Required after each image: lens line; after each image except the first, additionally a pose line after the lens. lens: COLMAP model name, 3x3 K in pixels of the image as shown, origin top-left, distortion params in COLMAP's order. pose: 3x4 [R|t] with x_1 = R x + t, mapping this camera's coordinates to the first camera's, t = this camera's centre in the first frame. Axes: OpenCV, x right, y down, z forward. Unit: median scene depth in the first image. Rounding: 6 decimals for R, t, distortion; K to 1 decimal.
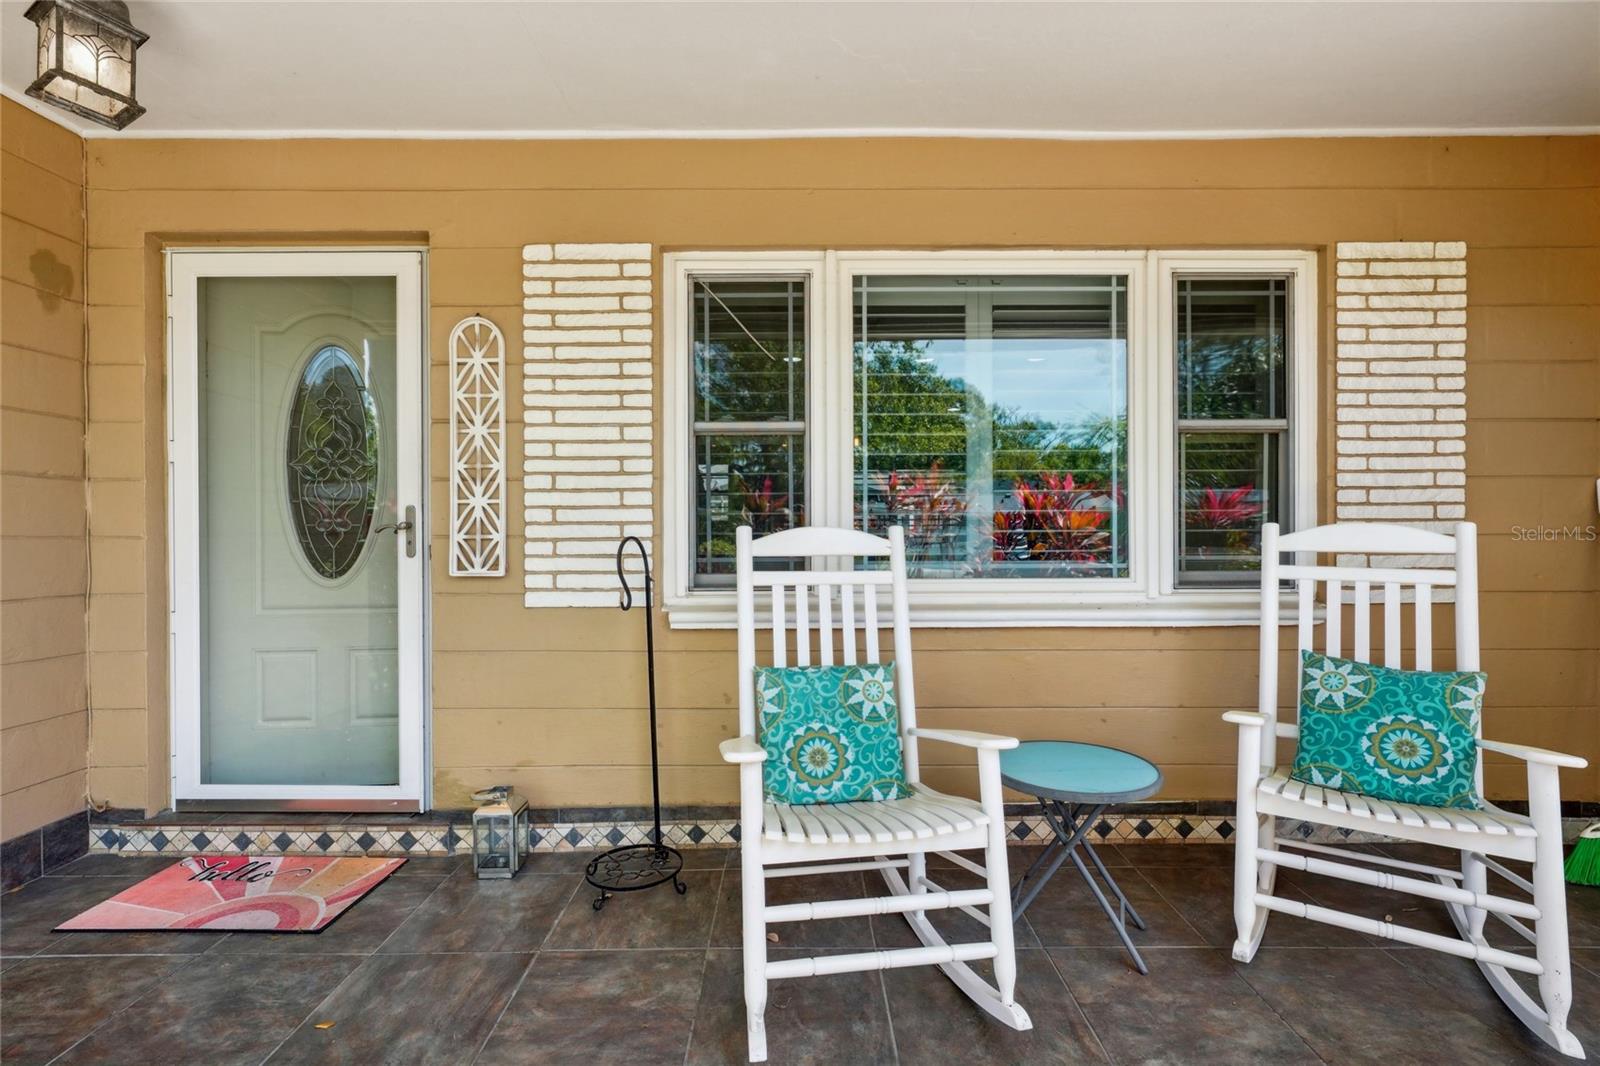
lens RADIAL K [[743.4, 0, 800.0], [0, 743.4, 533.0], [0, 0, 1]] dist [0.000591, 0.000177]
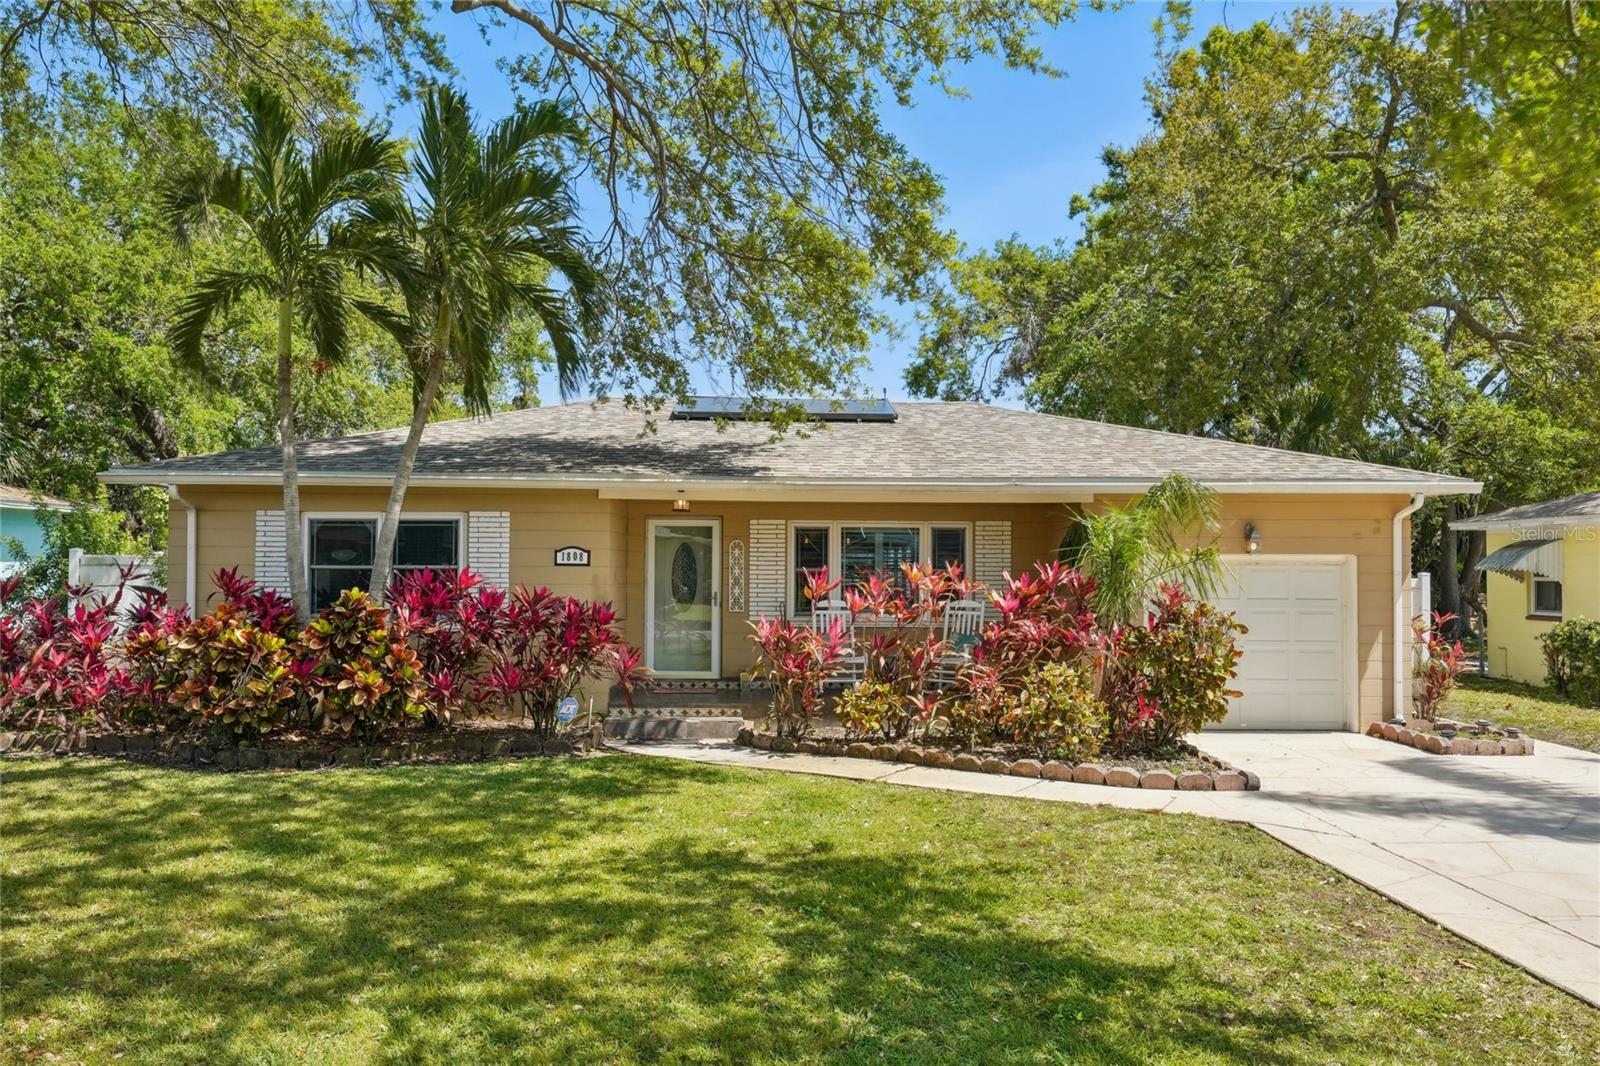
lens RADIAL K [[1127.1, 0, 800.0], [0, 1127.1, 533.0], [0, 0, 1]] dist [0.000640, 0.000401]
pose [[0.999872, 0.008622, 0.013498, -0.202034], [-0.008019, 0.998993, -0.044140, -0.084198], [-0.013865, 0.044026, 0.998934, -4.457777]]
